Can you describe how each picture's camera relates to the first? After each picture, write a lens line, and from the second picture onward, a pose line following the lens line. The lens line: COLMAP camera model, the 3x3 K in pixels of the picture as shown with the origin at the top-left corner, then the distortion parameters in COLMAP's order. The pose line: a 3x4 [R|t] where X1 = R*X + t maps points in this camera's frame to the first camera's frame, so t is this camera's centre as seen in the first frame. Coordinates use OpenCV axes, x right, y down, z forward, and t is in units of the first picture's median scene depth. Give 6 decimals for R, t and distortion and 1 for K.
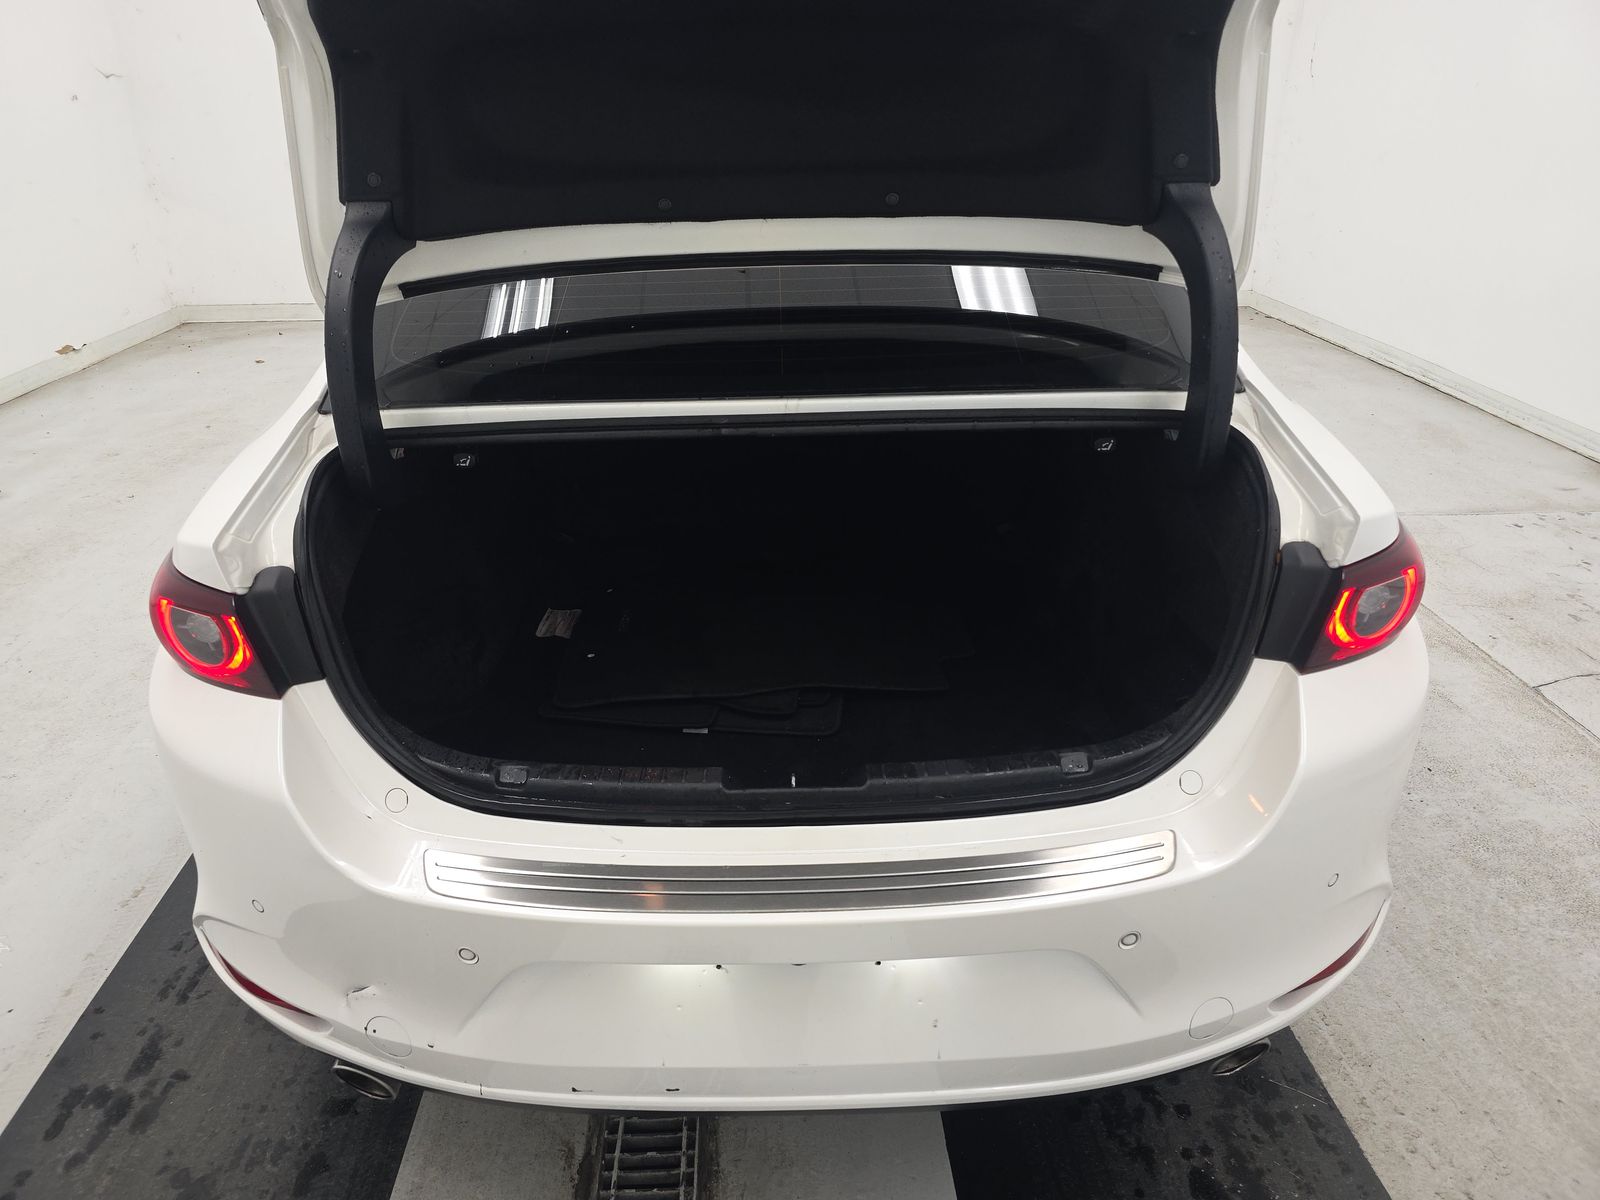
lens RADIAL K [[1076.9, 0, 794.0], [0, 1076.9, 583.5], [0, 0, 1]] dist [0.030126, -0.027102]
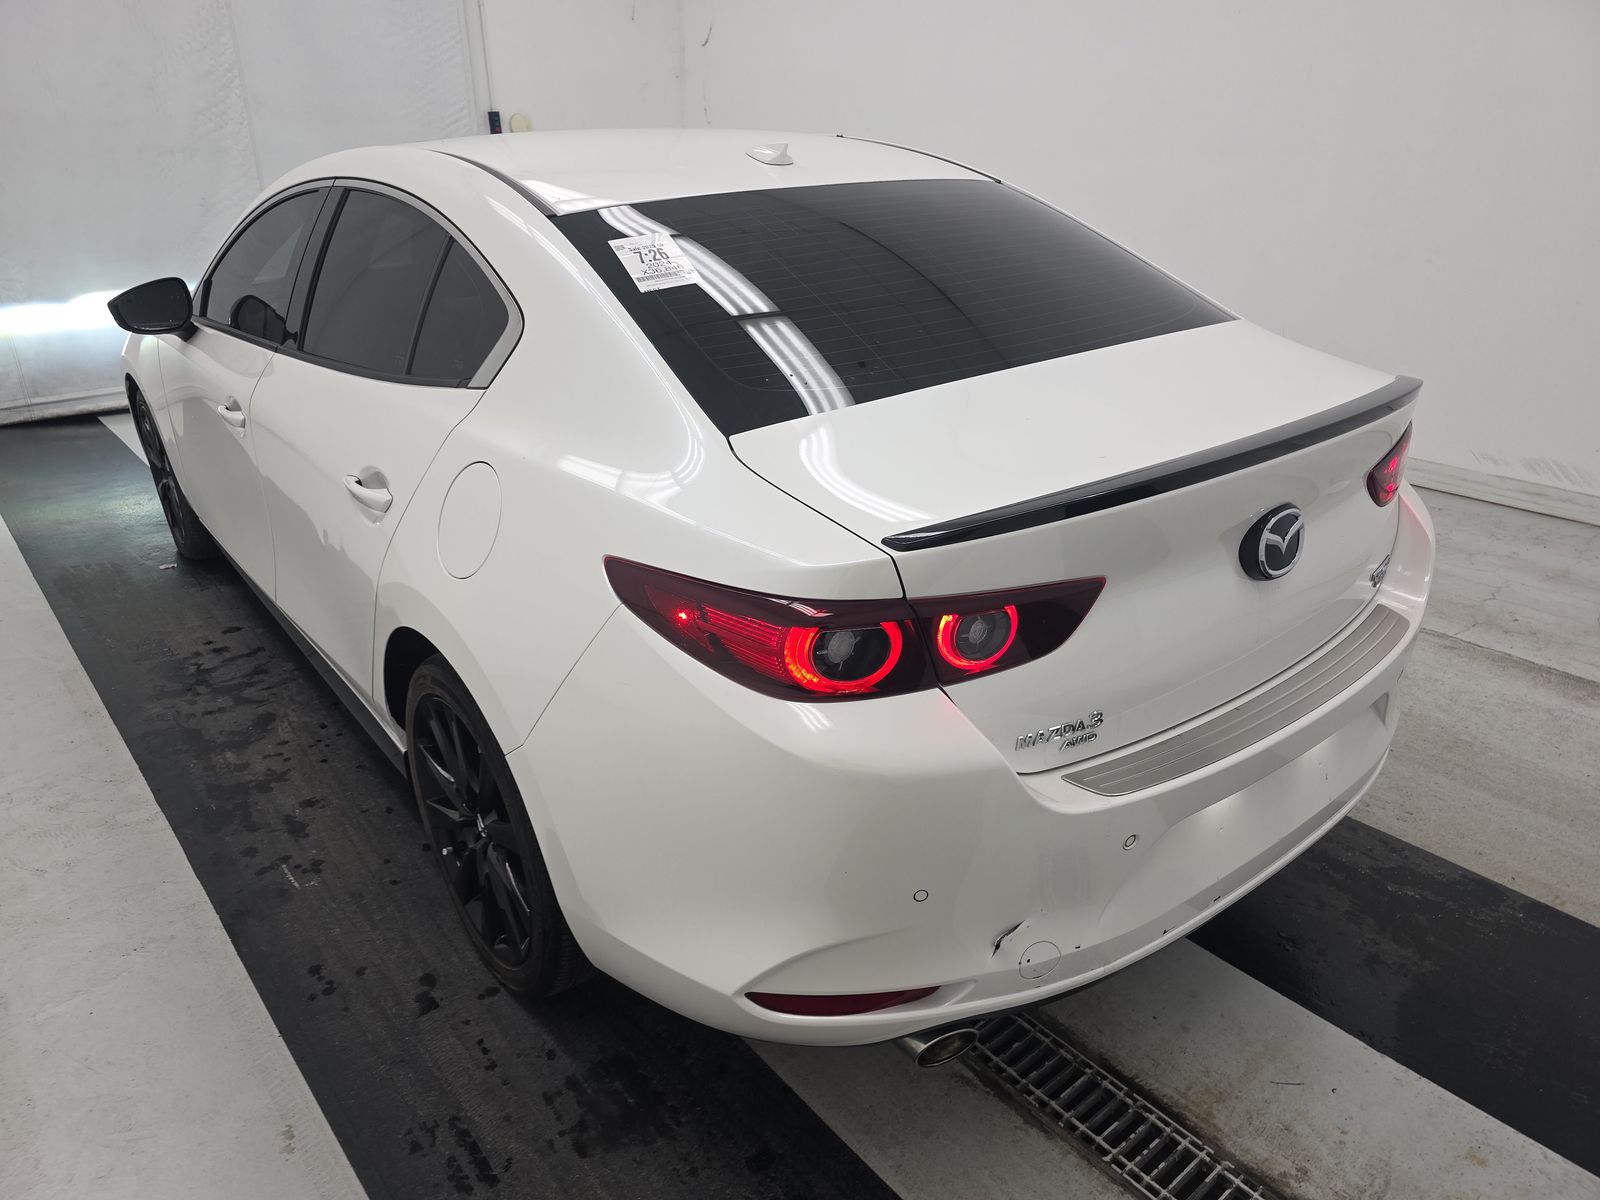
lens RADIAL K [[1076.9, 0, 797.7], [0, 1076.9, 600.8], [0, 0, 1]] dist [0.030126, -0.027102]
pose [[0.796720, -0.242539, 0.553545, -0.838058], [0.254186, 0.965464, 0.057174, -0.052966], [-0.548294, 0.095152, 0.830855, 0.128505]]
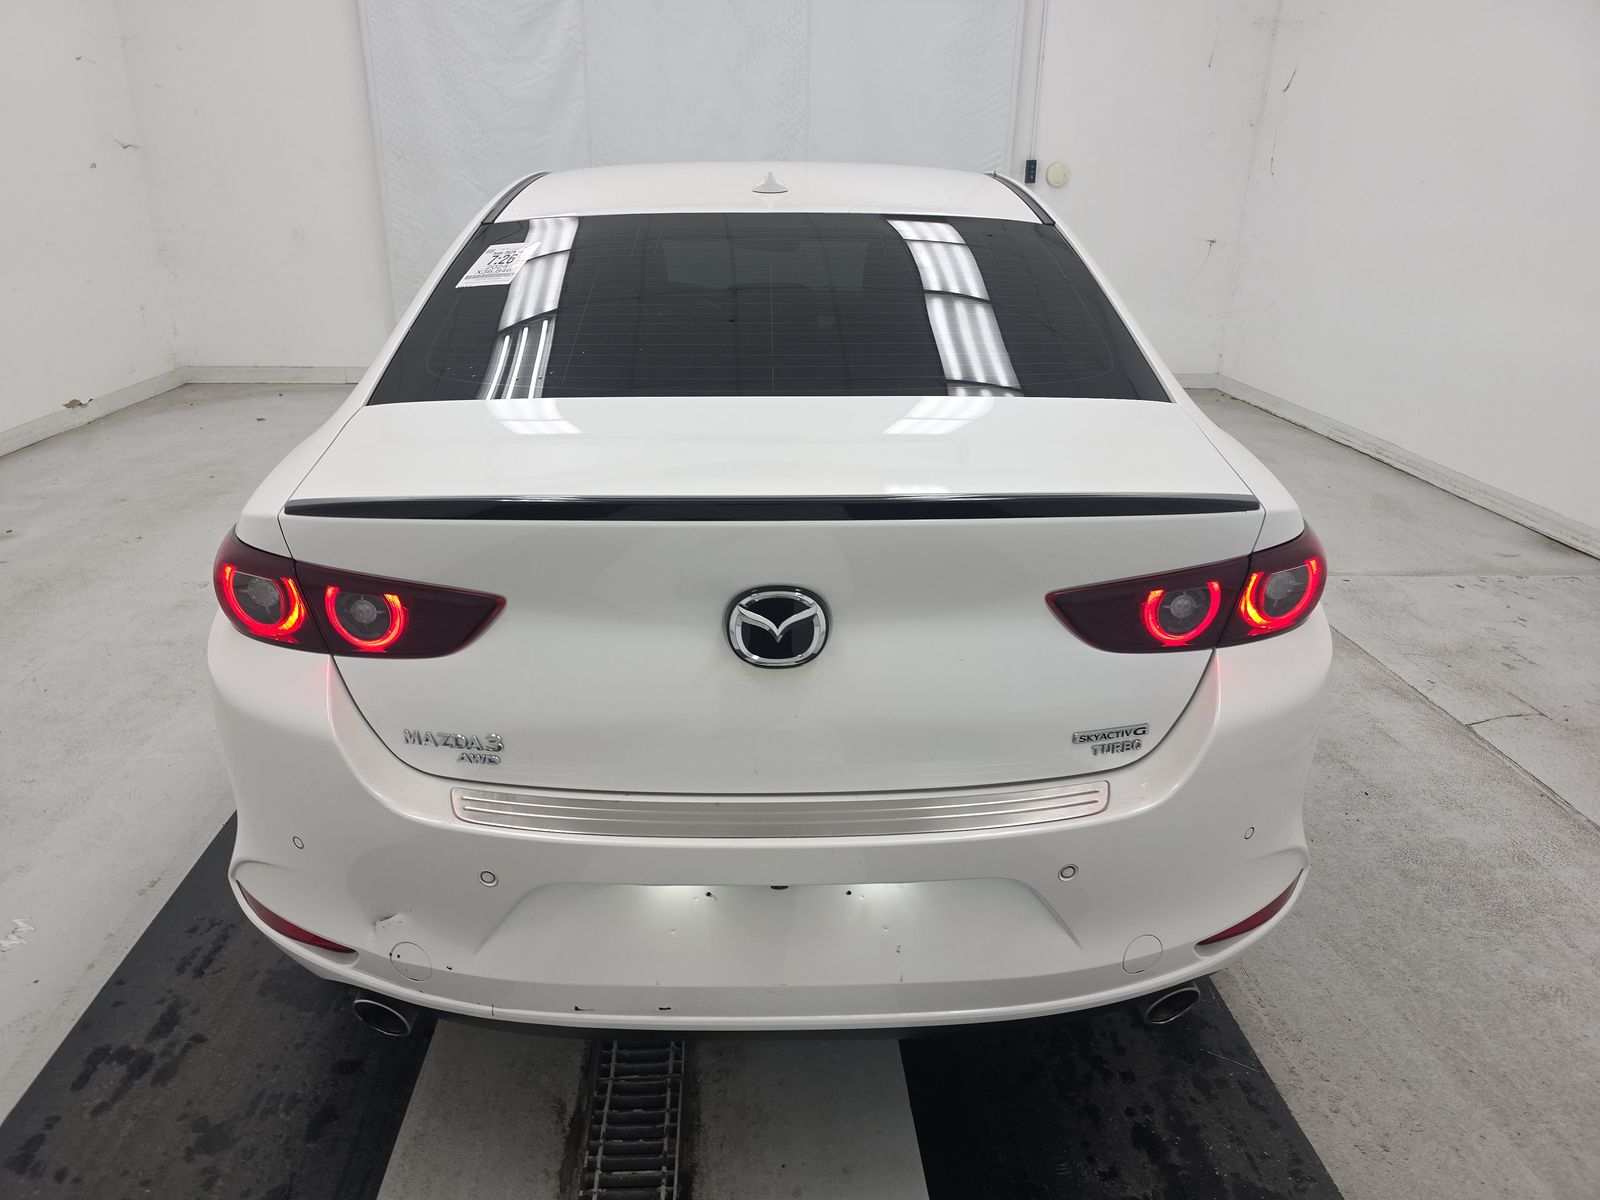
lens RADIAL K [[1076.9, 0, 788.8], [0, 1076.9, 605.8], [0, 0, 1]] dist [0.030126, -0.027102]
pose [[0.999766, 0.016771, 0.013698, -0.004105], [-0.015993, 0.998356, -0.055032, 0.080970], [-0.014599, 0.054800, 0.998391, -0.107862]]
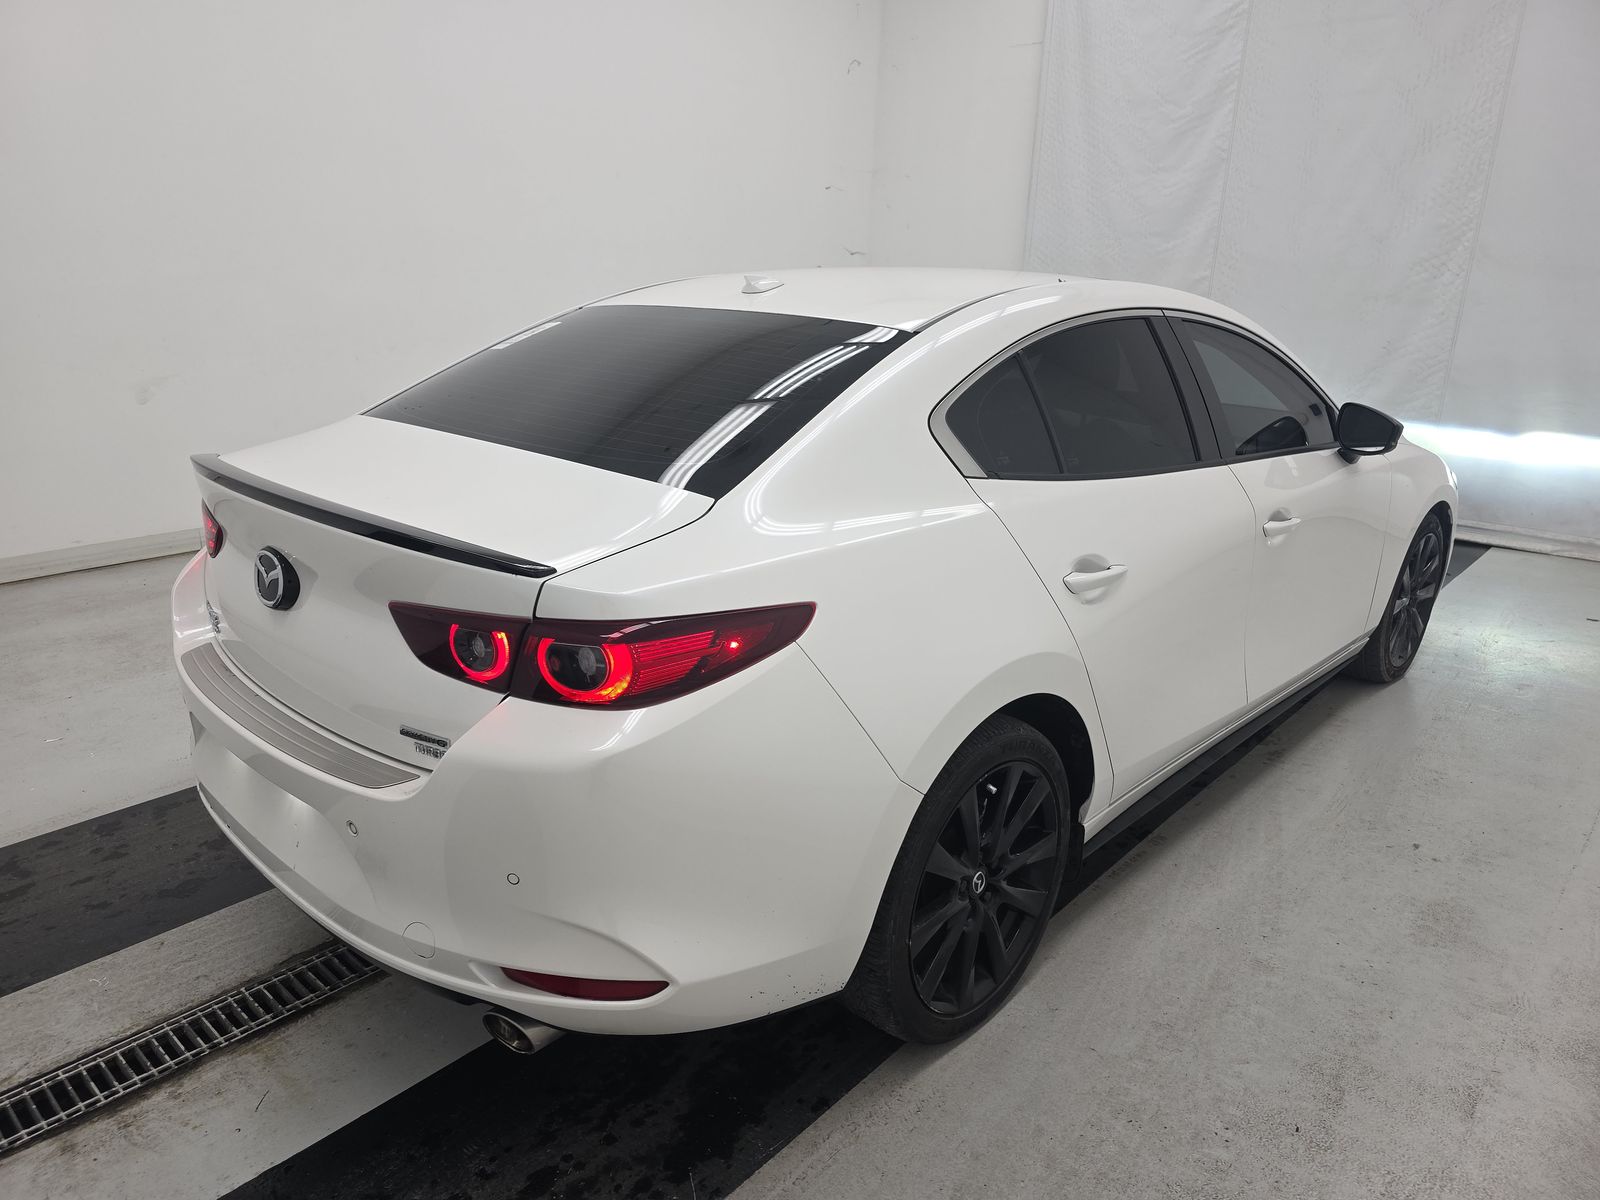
lens RADIAL K [[1076.9, 0, 782.6], [0, 1076.9, 601.5], [0, 0, 1]] dist [0.030126, -0.027102]
pose [[0.708774, 0.237707, -0.664180, 1.105882], [-0.324267, 0.945936, -0.007493, -0.084401], [0.626490, 0.220683, 0.747535, 0.165652]]
